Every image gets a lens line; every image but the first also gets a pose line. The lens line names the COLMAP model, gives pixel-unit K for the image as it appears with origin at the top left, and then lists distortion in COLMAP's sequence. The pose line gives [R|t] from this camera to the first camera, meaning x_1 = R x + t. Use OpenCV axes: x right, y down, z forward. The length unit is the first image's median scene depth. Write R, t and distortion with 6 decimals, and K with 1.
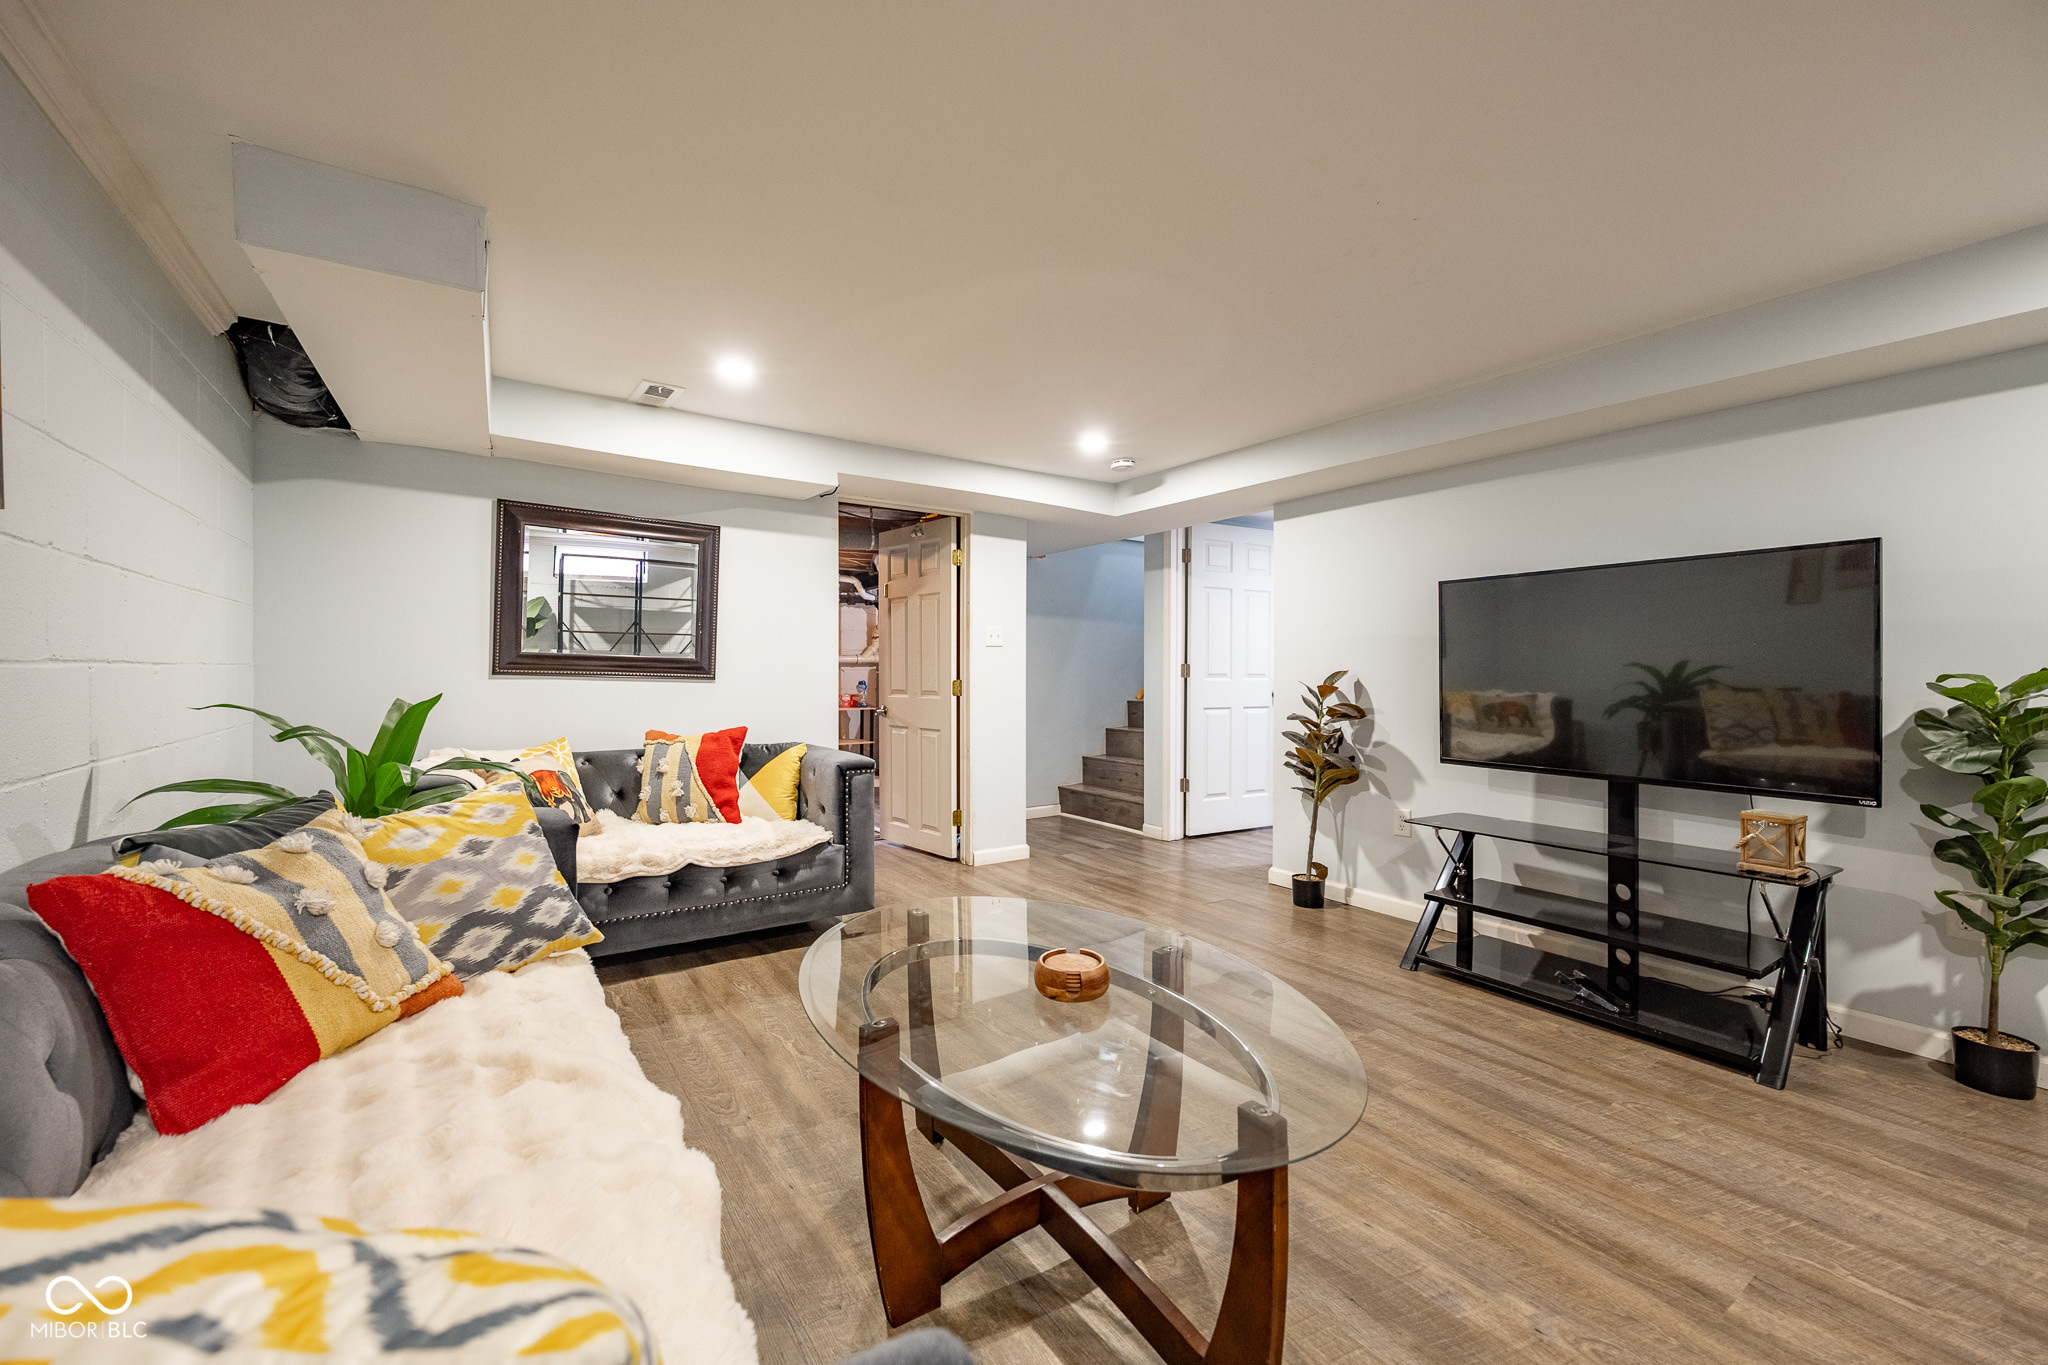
lens RADIAL K [[809.2, 0, 1031.4], [0, 809.2, 678.4], [0, 0, 1]] dist [0.000315, 0.000004]
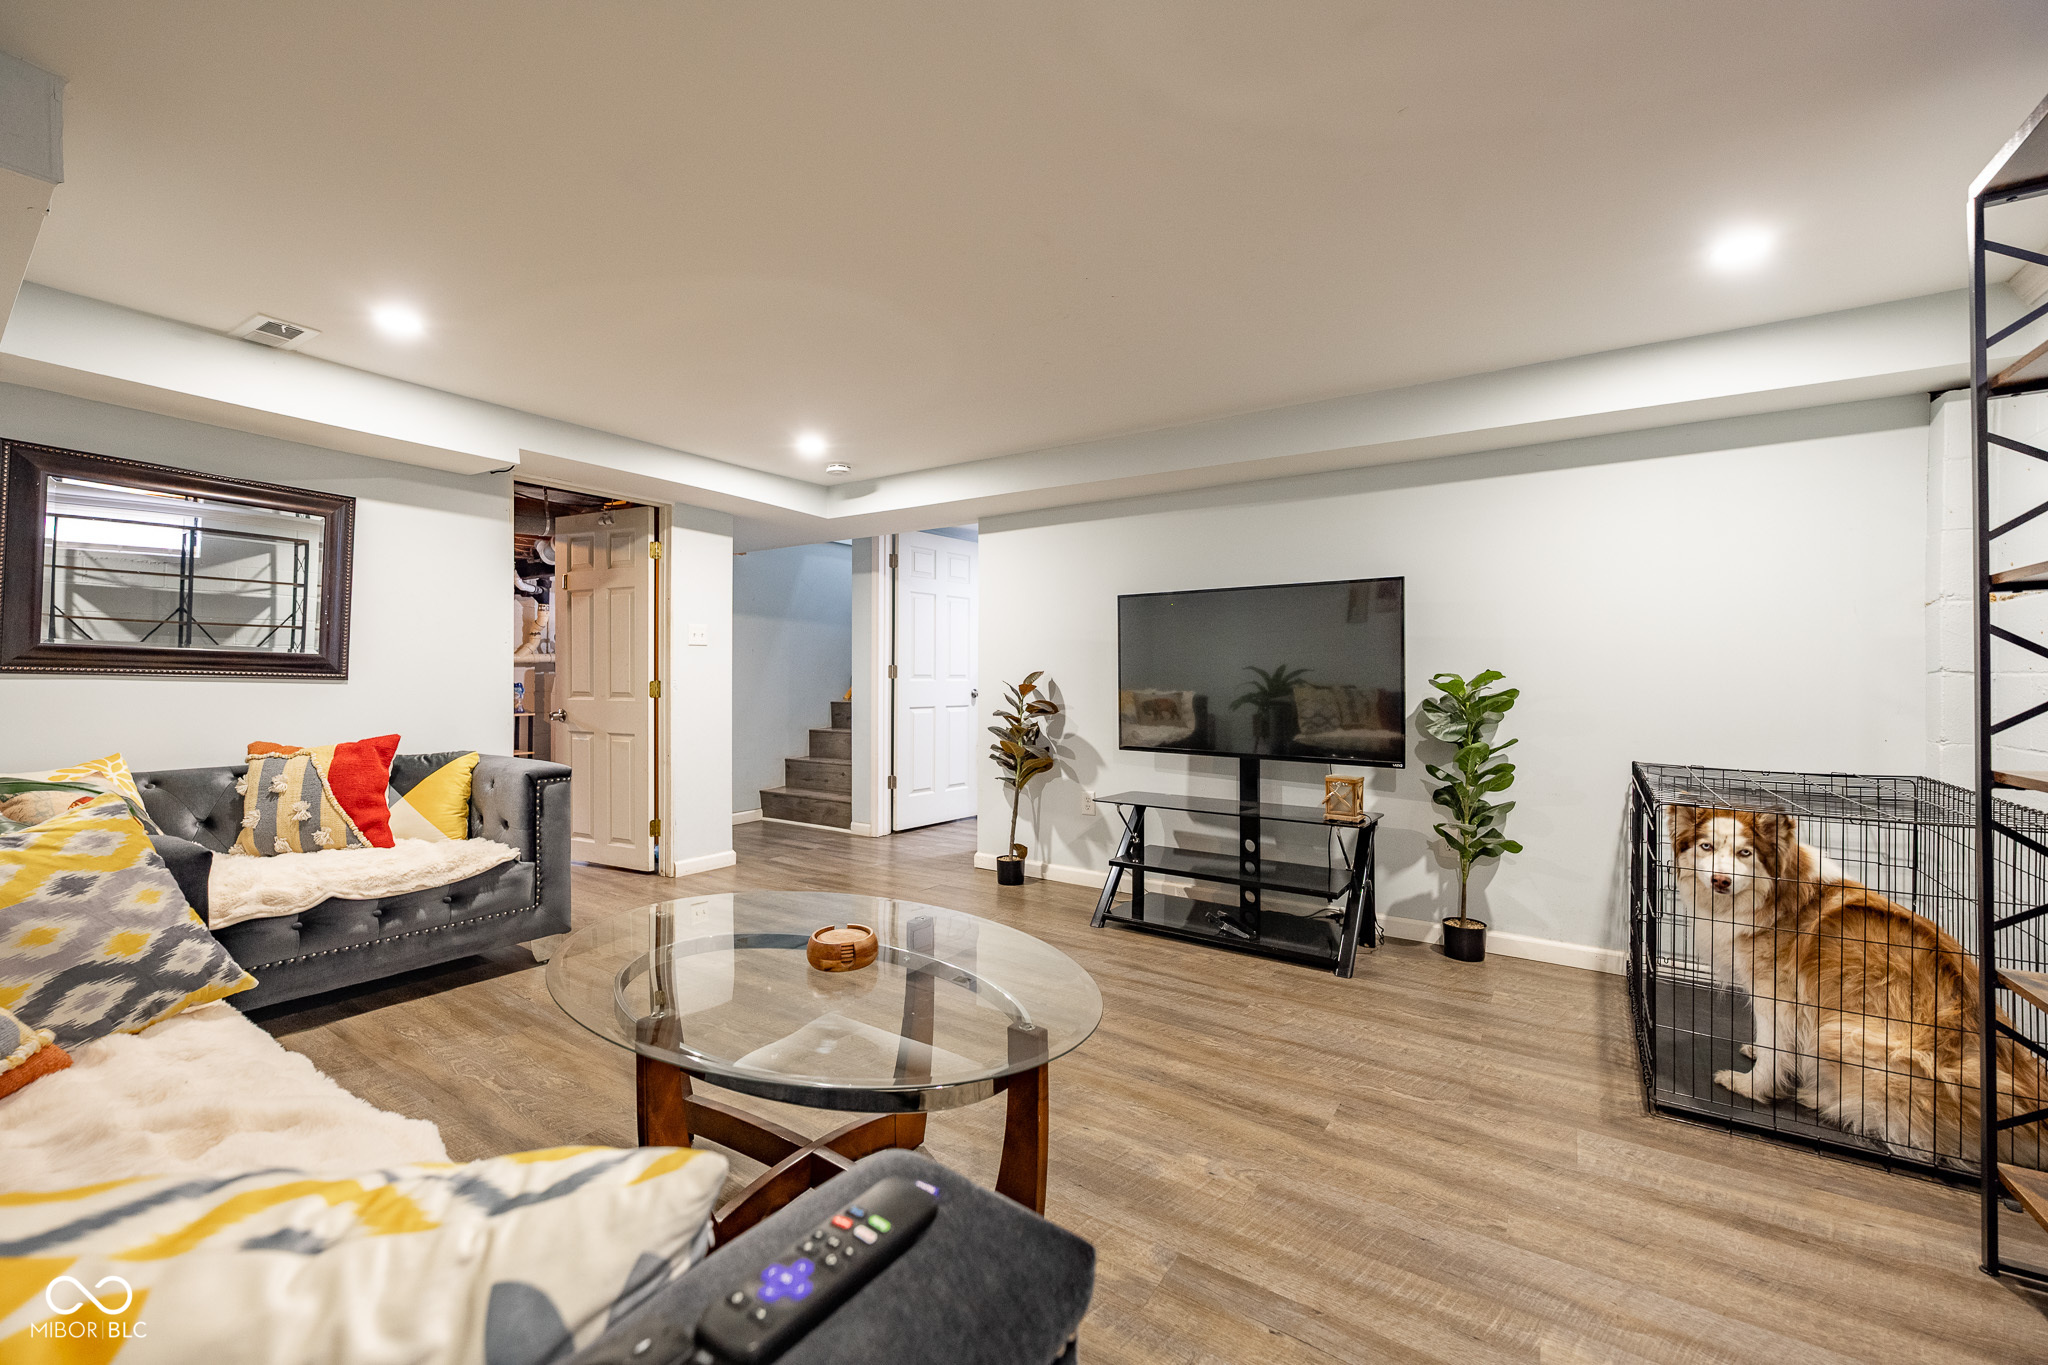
lens RADIAL K [[809.2, 0, 1026.0], [0, 809.2, 677.6], [0, 0, 1]] dist [0.000315, 0.000004]
pose [[0.929457, 0.000057, 0.368932, -0.072470], [0.001595, 0.999990, -0.004173, 0.005825], [-0.368928, 0.004467, 0.929447, -0.058079]]
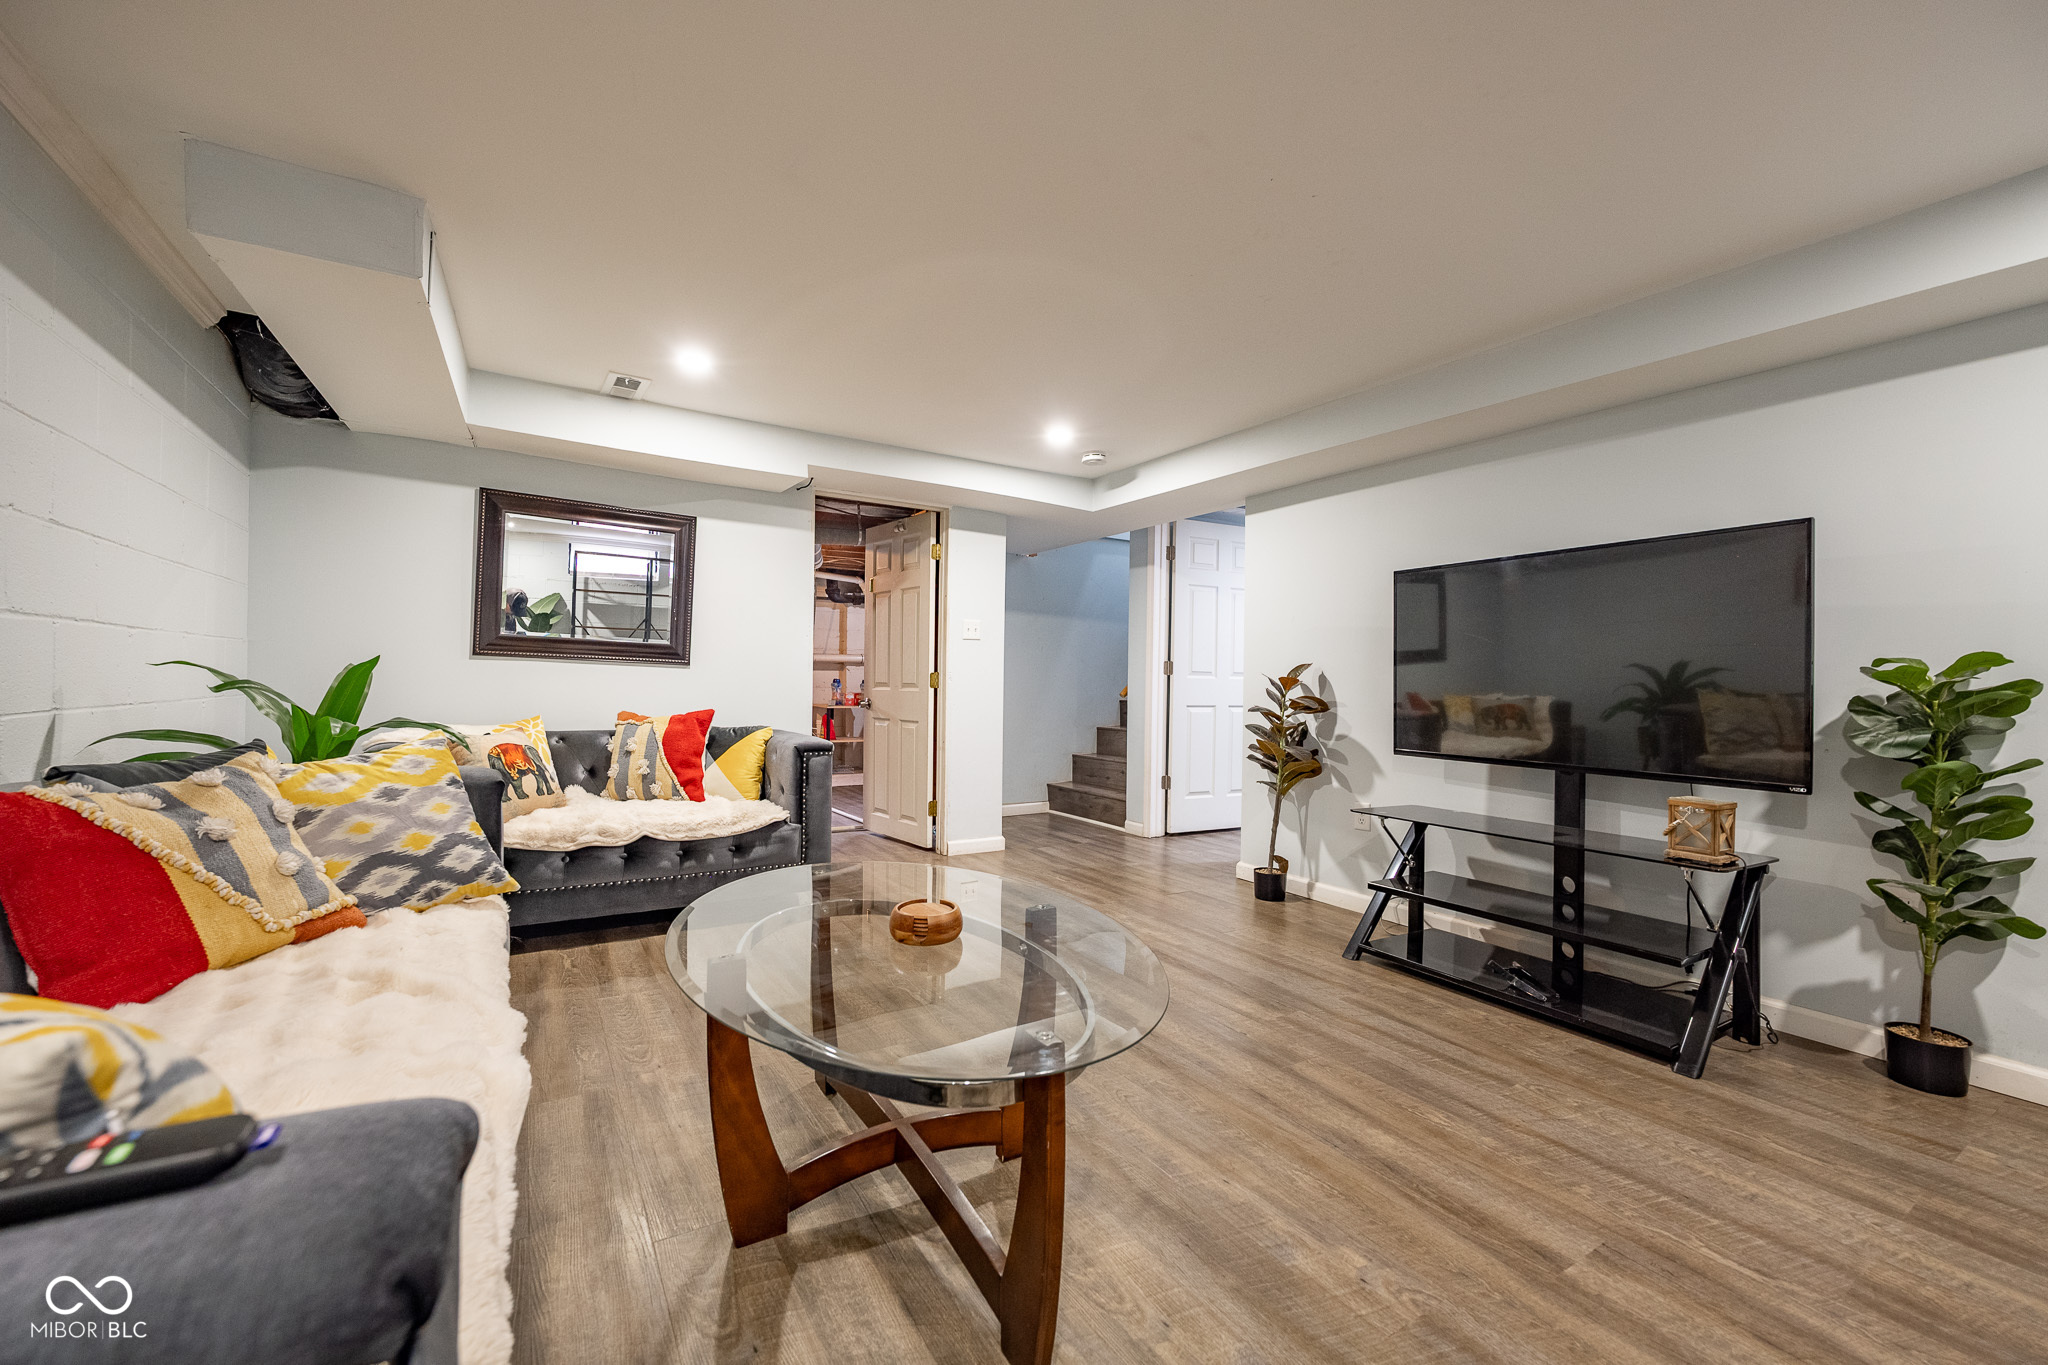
lens RADIAL K [[809.2, 0, 1023.8], [0, 809.2, 685.9], [0, 0, 1]] dist [0.000315, 0.000004]
pose [[0.998756, 0.012686, -0.048233, 0.131210], [-0.012841, 0.999913, -0.002902, 0.039069], [0.048192, 0.003518, 0.998832, -0.017494]]
